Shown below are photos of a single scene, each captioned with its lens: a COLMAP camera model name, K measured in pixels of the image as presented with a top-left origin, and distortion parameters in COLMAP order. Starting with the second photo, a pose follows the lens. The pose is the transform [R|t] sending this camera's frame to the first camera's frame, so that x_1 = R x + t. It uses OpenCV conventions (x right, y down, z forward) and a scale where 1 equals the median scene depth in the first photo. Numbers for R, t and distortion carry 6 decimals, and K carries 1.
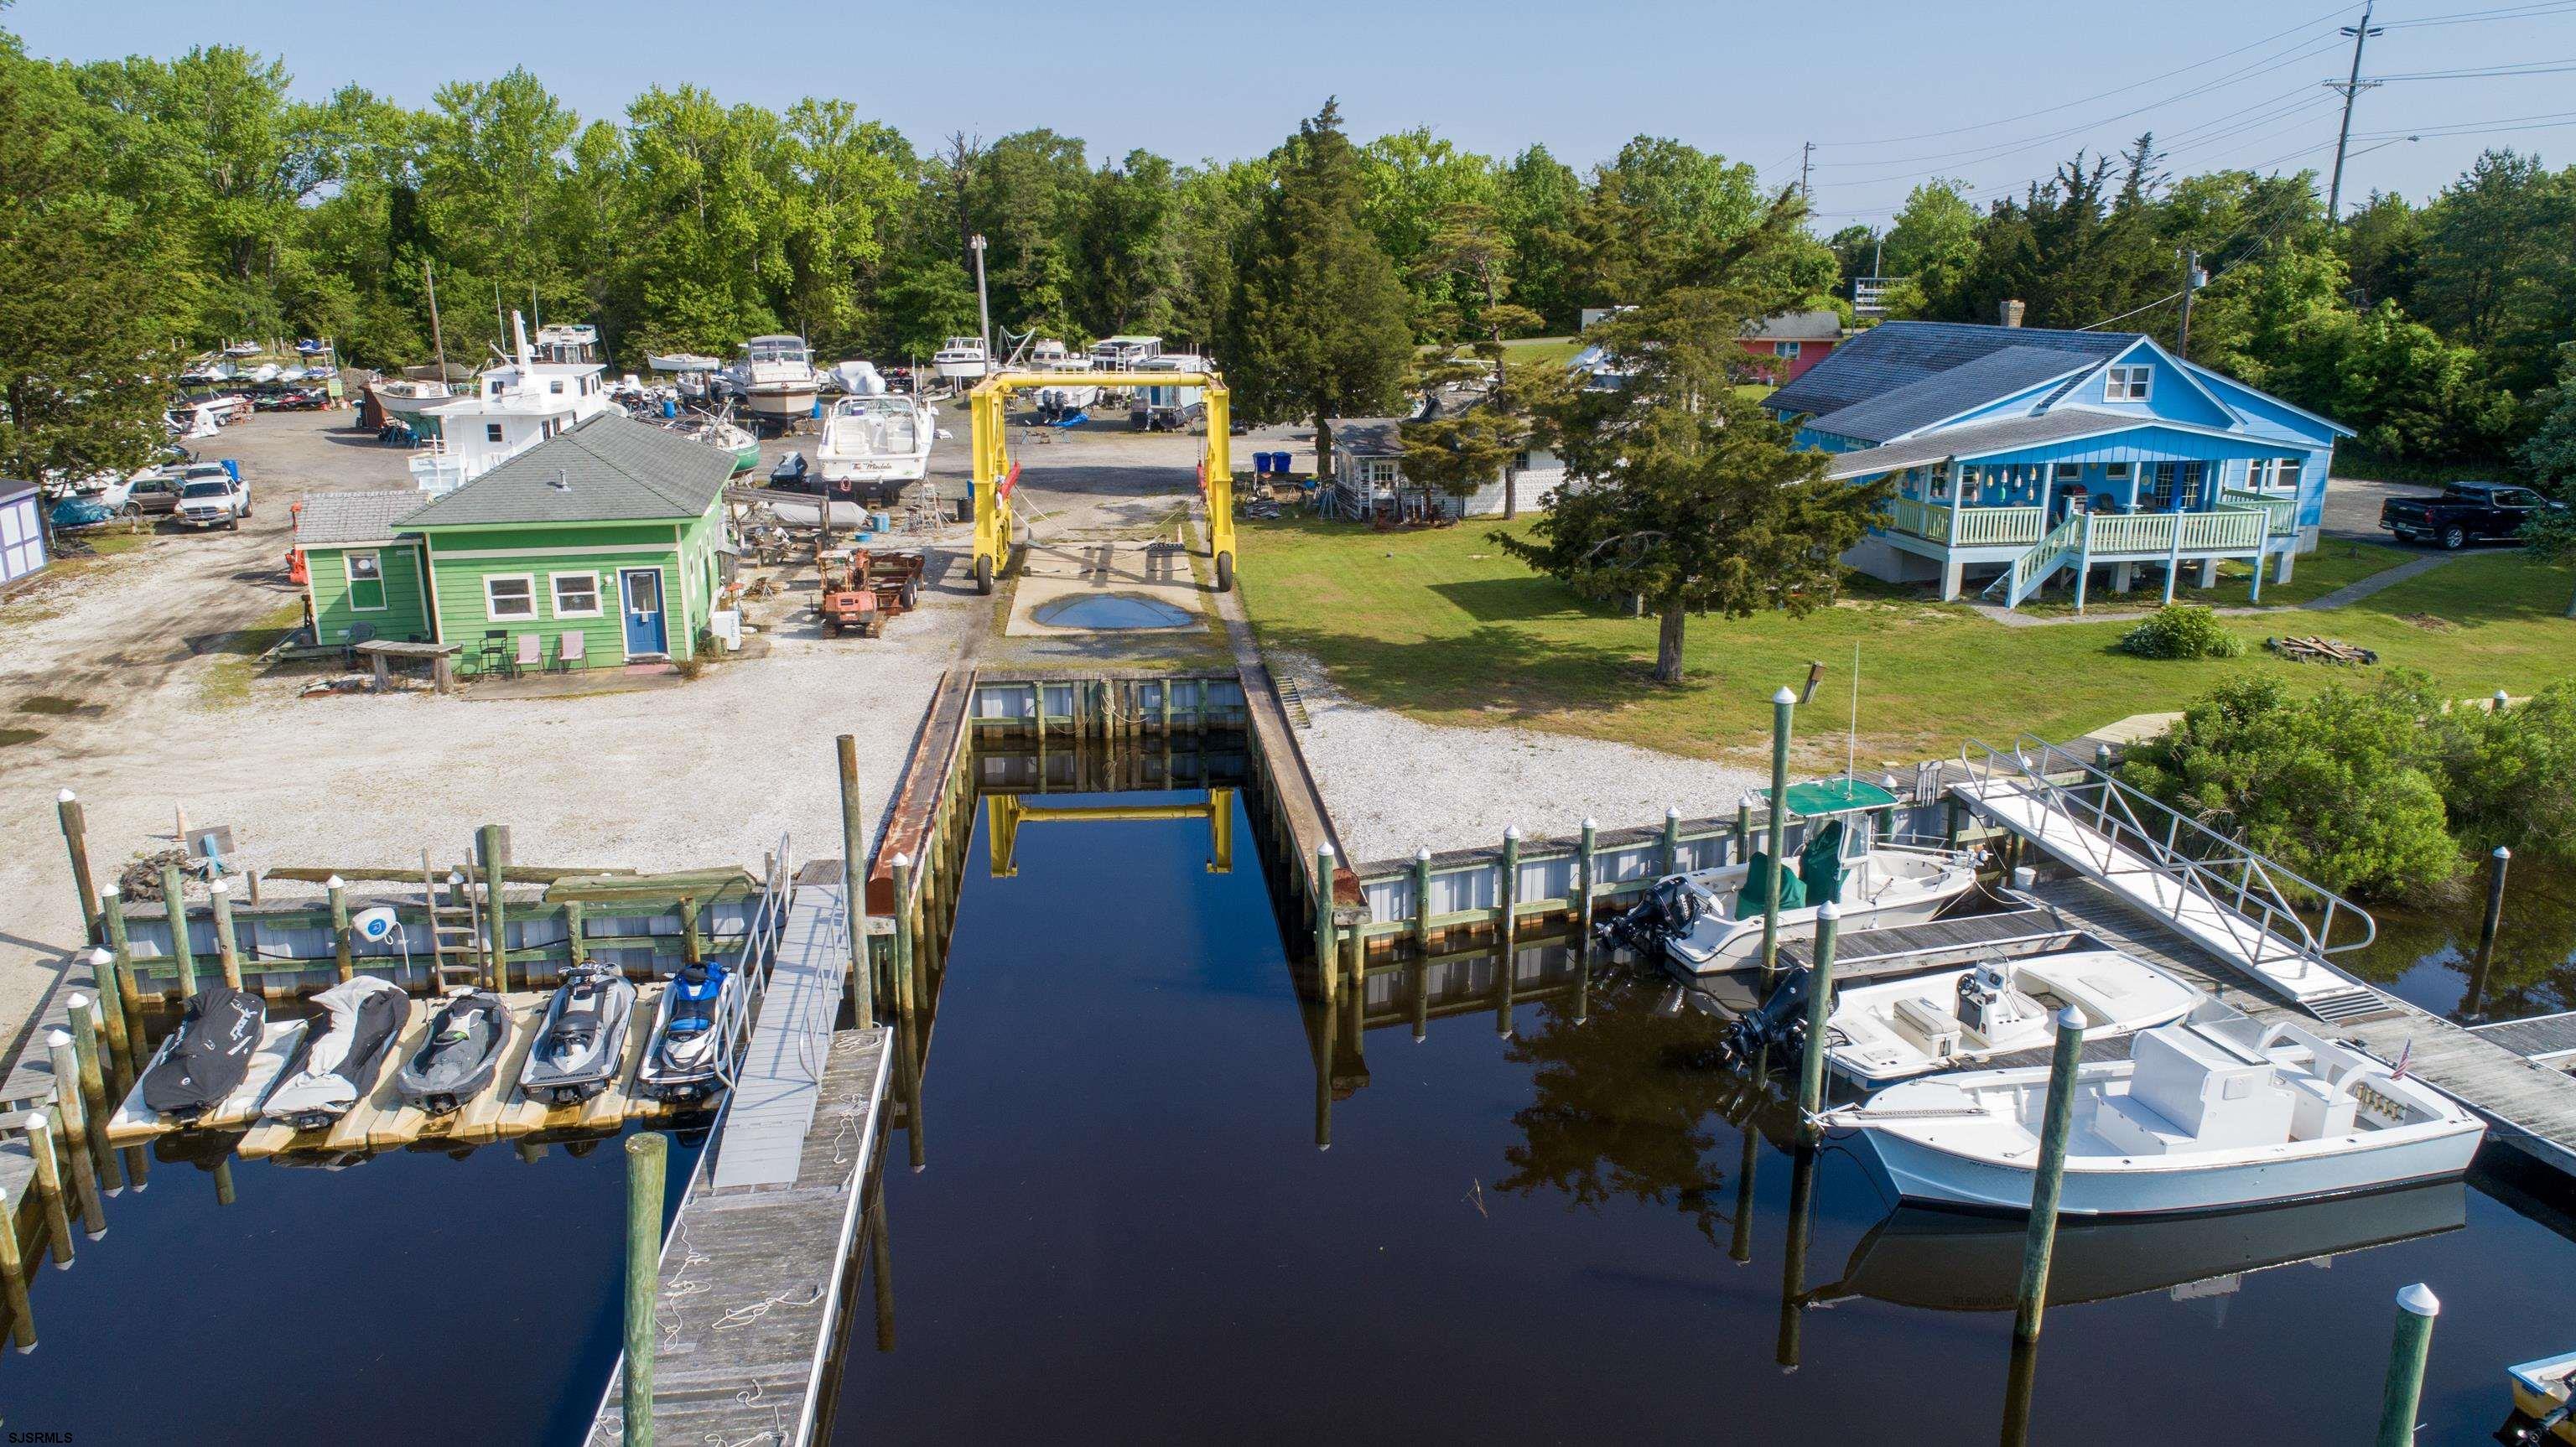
lens RADIAL K [[1718.5, 0, 1289.1], [0, 1718.5, 720.2], [0, 0, 1]] dist [-0.019071, 0.007823]
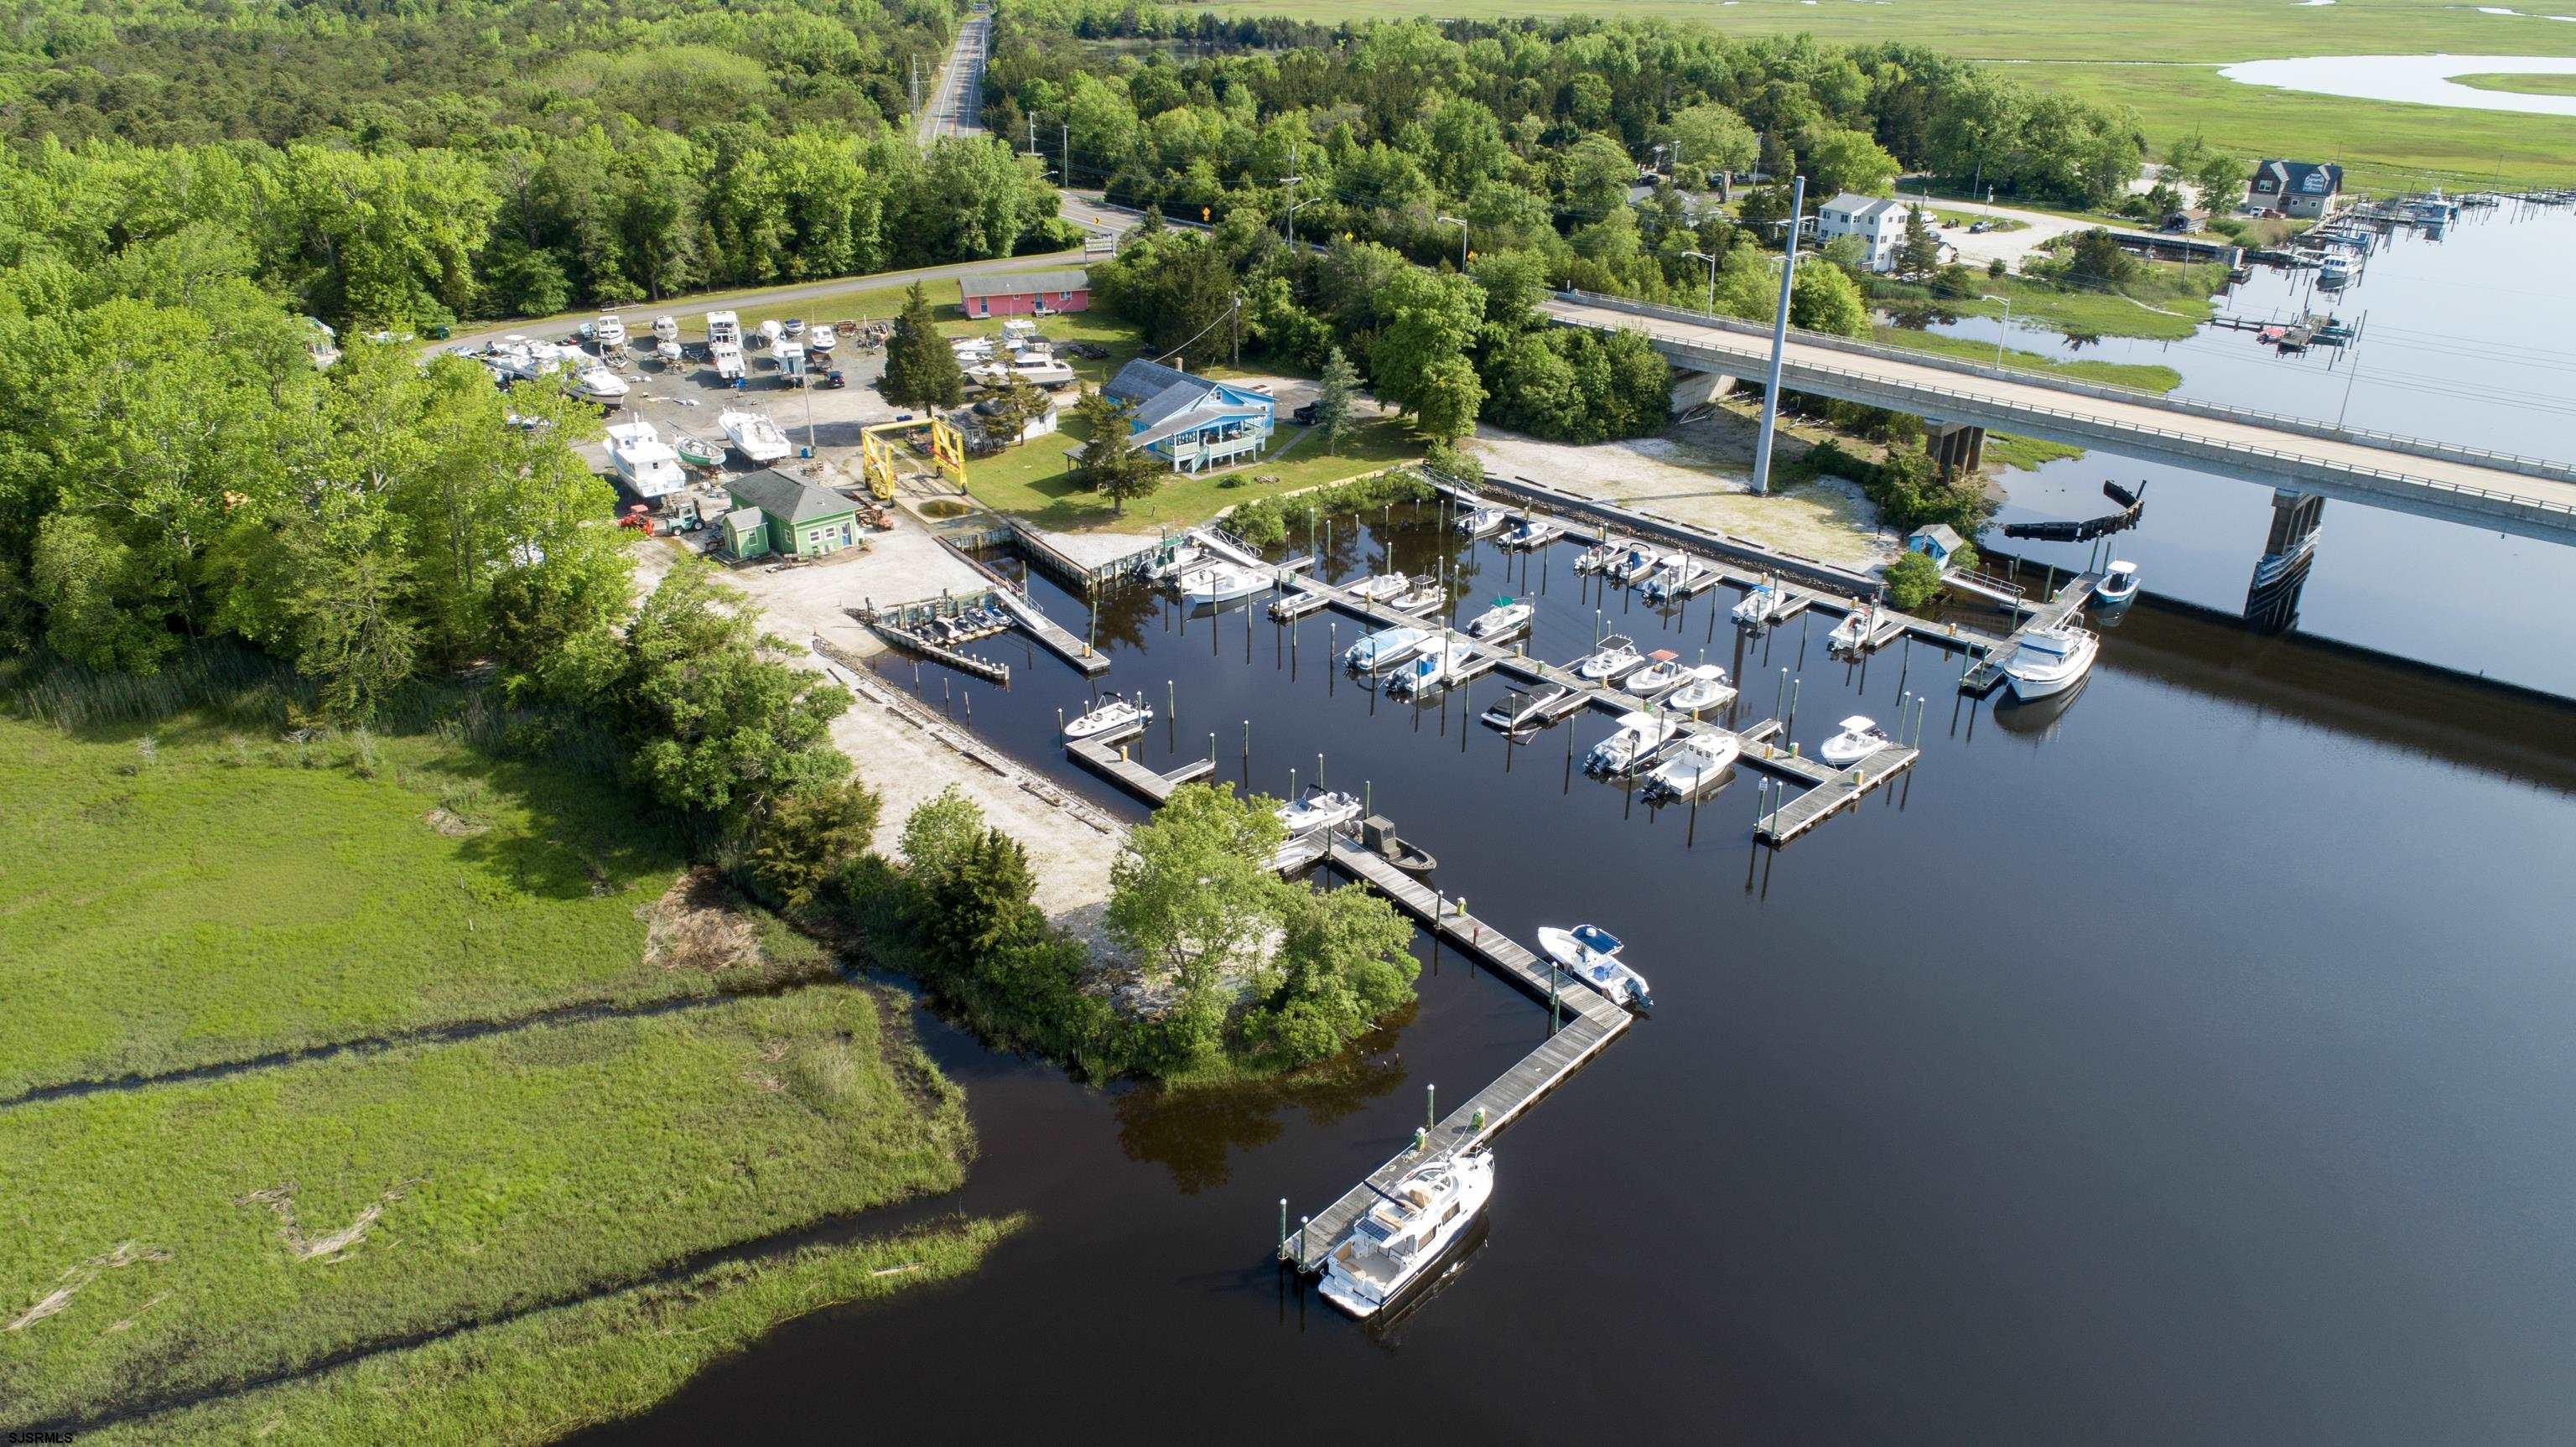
lens RADIAL K [[1718.5, 0, 1285.7], [0, 1718.5, 725.1], [0, 0, 1]] dist [-0.019071, 0.007823]
pose [[0.888013, -0.197842, 0.415081, -0.627049], [0.116574, 0.970078, 0.212978, -0.185175], [-0.444797, -0.140740, 0.884505, -1.463857]]
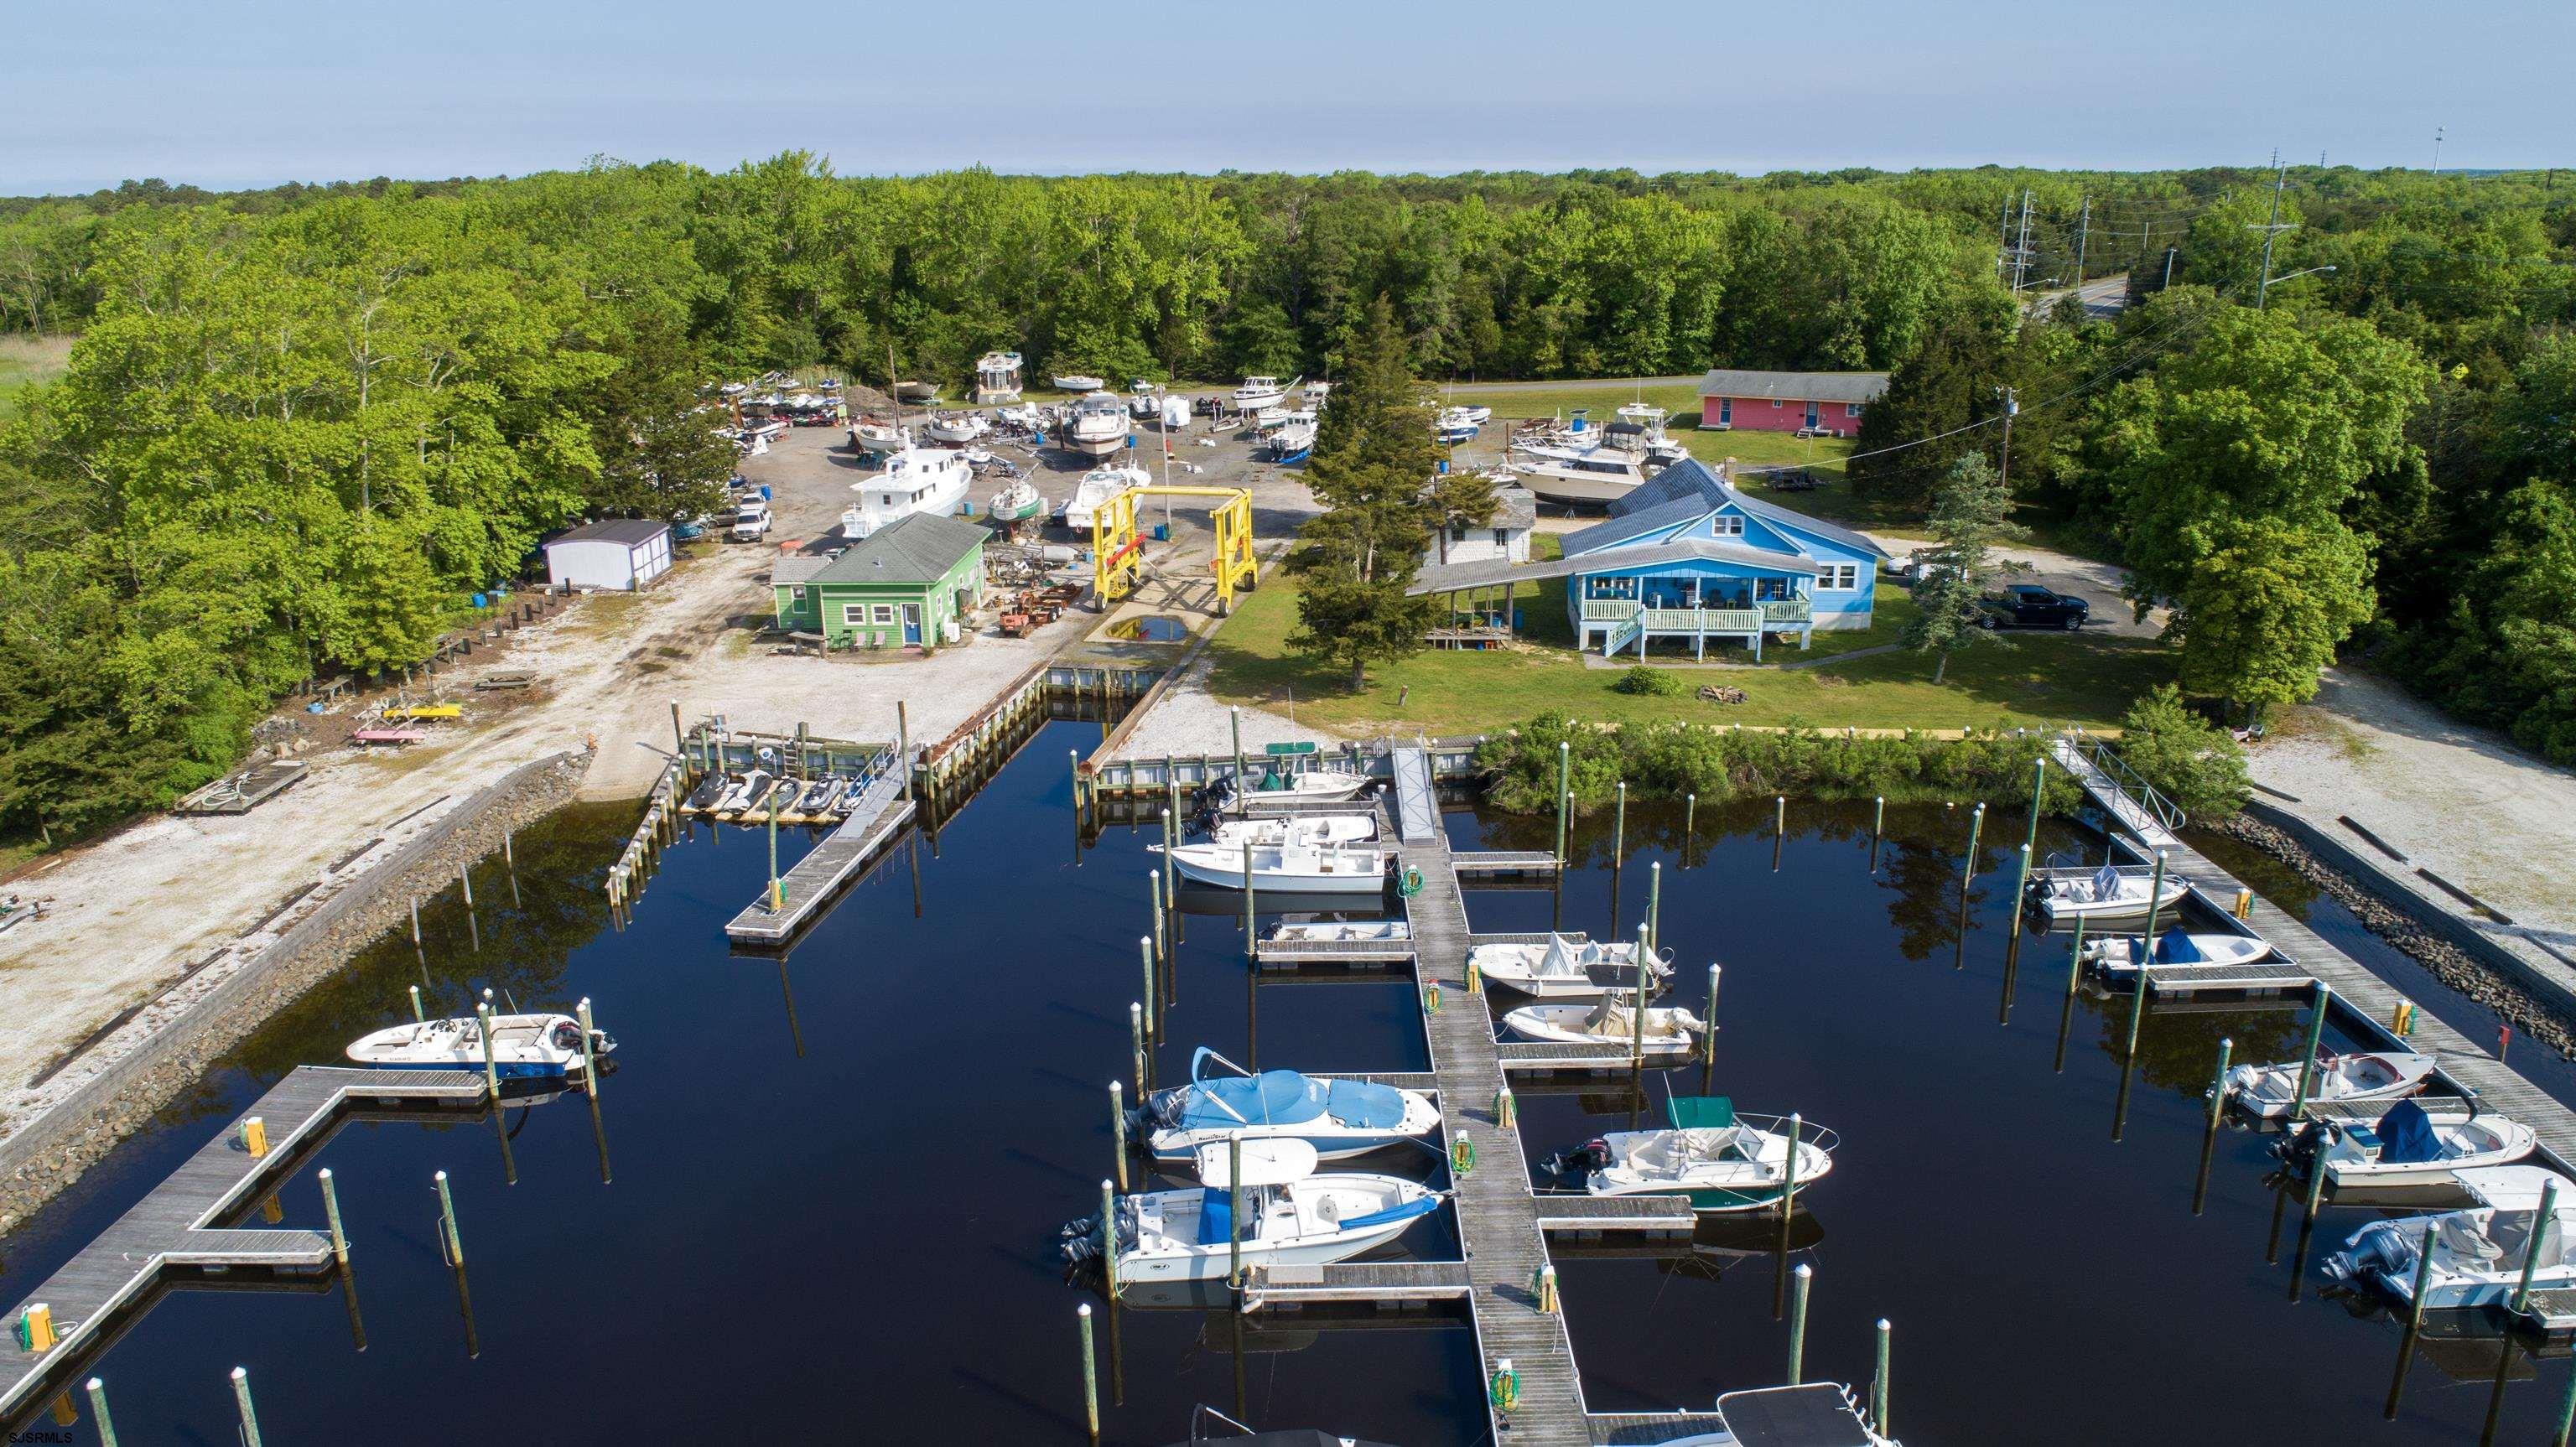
lens RADIAL K [[1718.5, 0, 1289.4], [0, 1718.5, 721.5], [0, 0, 1]] dist [-0.019071, 0.007823]
pose [[0.959155, 0.072185, -0.273516, 0.373945], [-0.058154, 0.996558, 0.059075, -0.053091], [0.276839, -0.040756, 0.960052, -0.519959]]
